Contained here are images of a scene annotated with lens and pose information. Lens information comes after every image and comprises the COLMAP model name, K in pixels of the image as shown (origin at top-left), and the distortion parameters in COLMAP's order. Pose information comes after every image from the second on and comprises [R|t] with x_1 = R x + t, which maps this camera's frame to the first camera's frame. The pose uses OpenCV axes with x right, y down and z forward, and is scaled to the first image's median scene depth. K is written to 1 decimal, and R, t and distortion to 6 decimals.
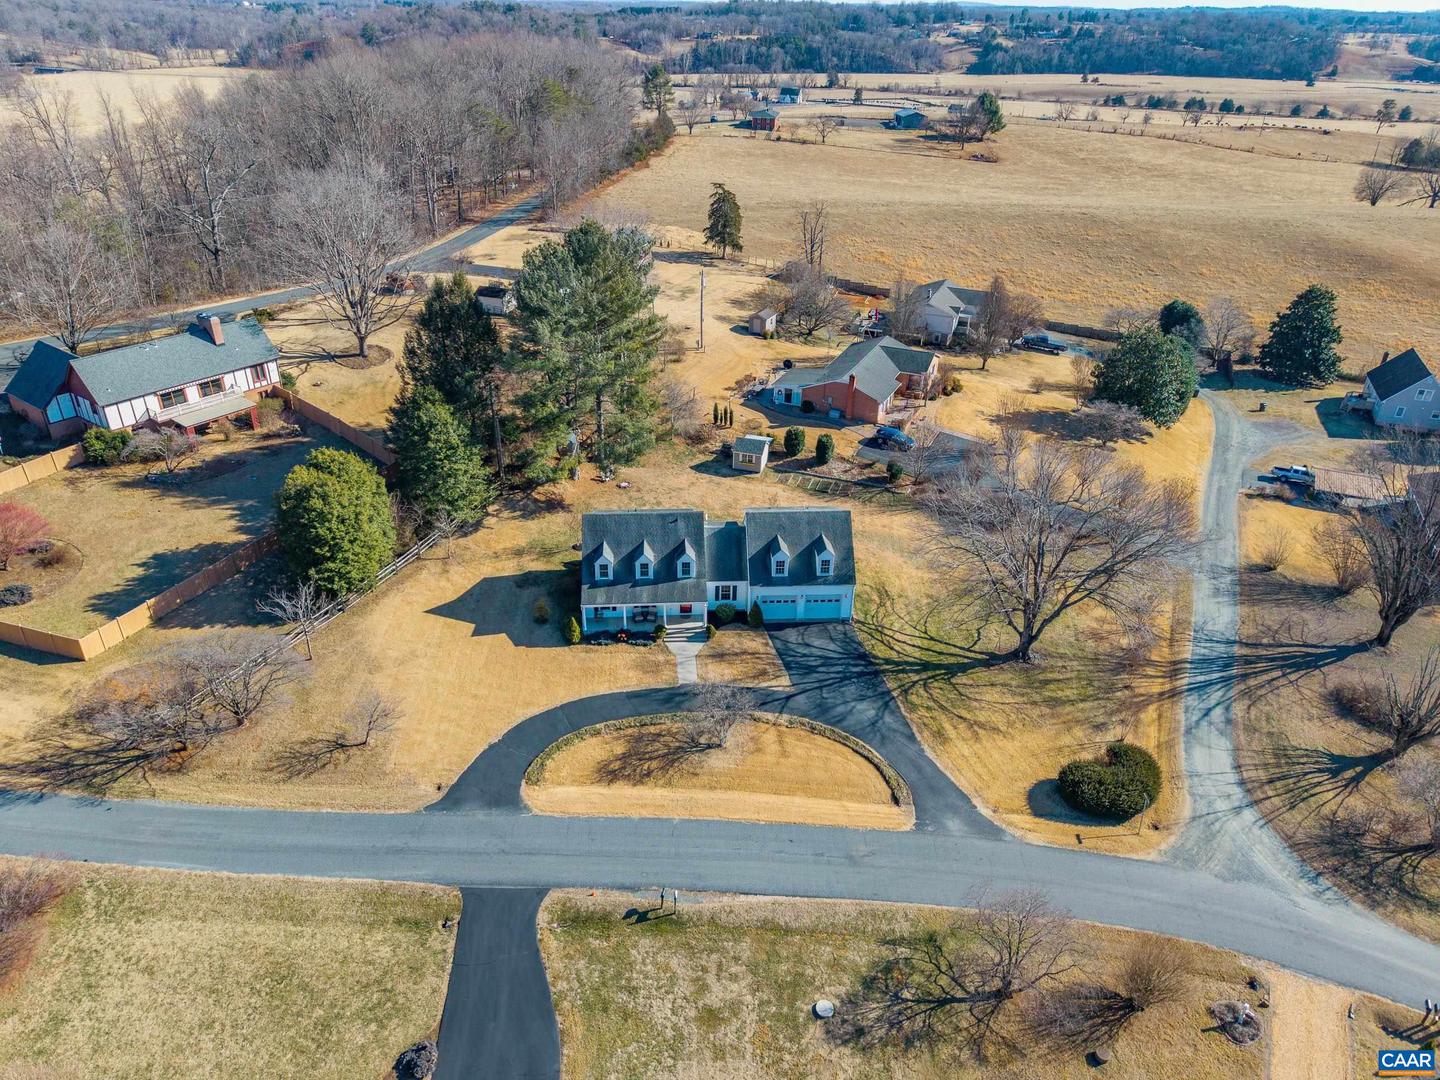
lens RADIAL K [[972.9, 0, 717.5], [0, 972.9, 531.8], [0, 0, 1]] dist [0.005503, -0.000742]
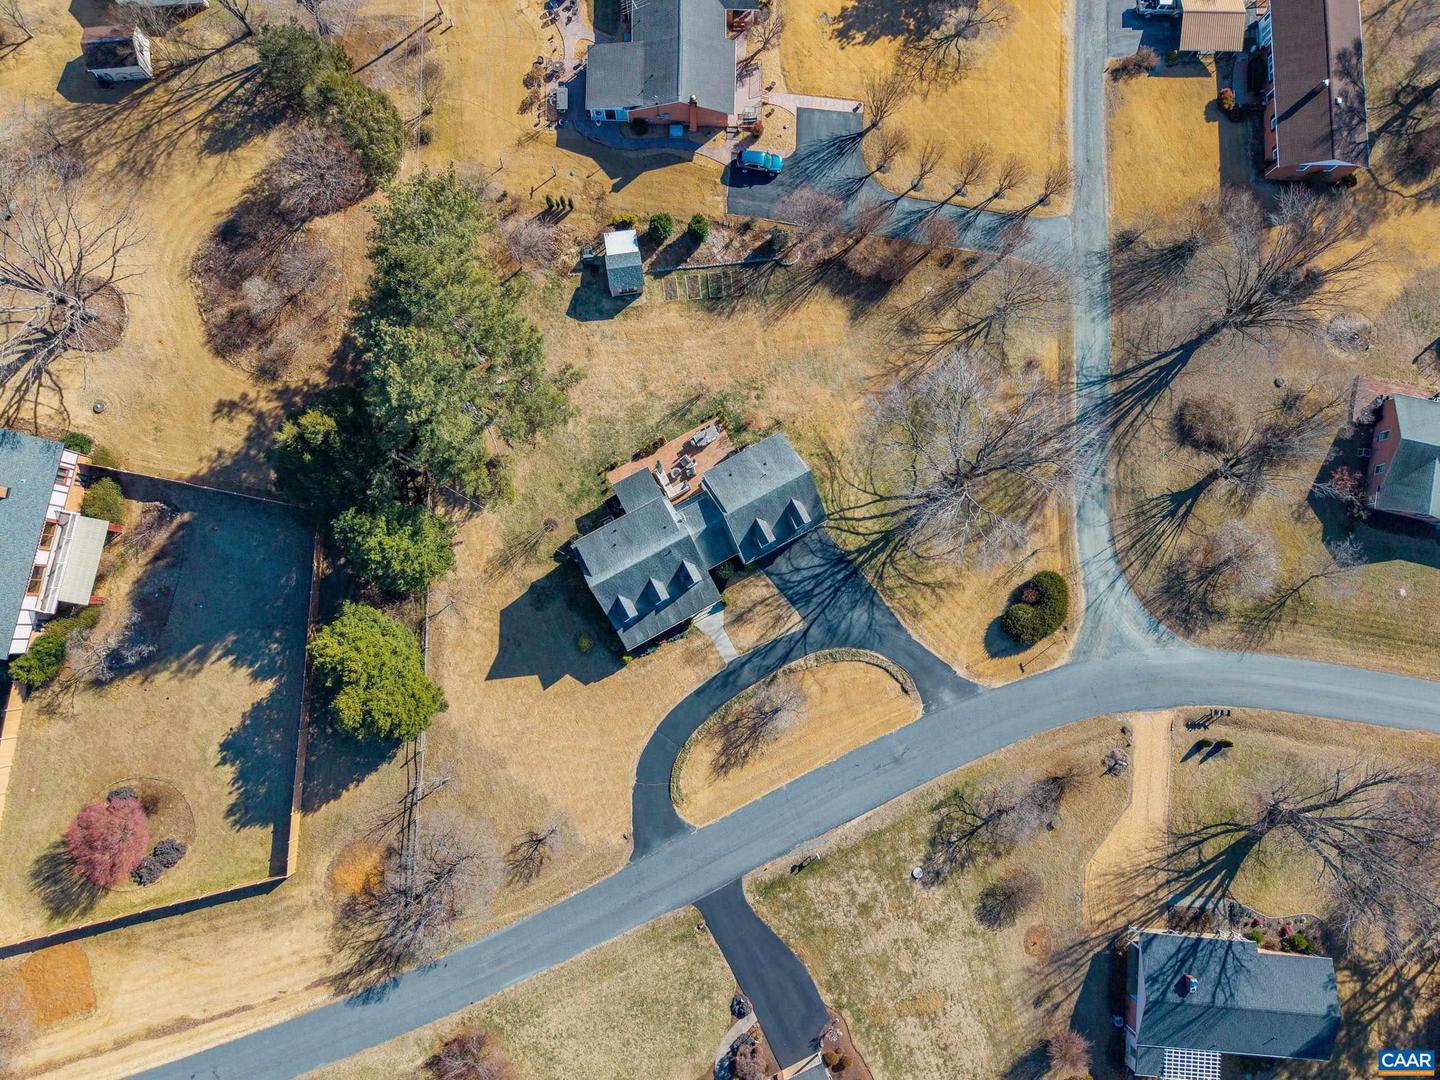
lens RADIAL K [[991.6, 0, 720.0], [0, 991.6, 540.0], [0, 0, 1]] dist [0.020779, -0.030402]
pose [[0.911072, -0.409404, 0.048336, -0.039786], [0.186421, 0.513728, 0.837455, -0.944969], [-0.367689, -0.753971, 0.544365, 0.390299]]
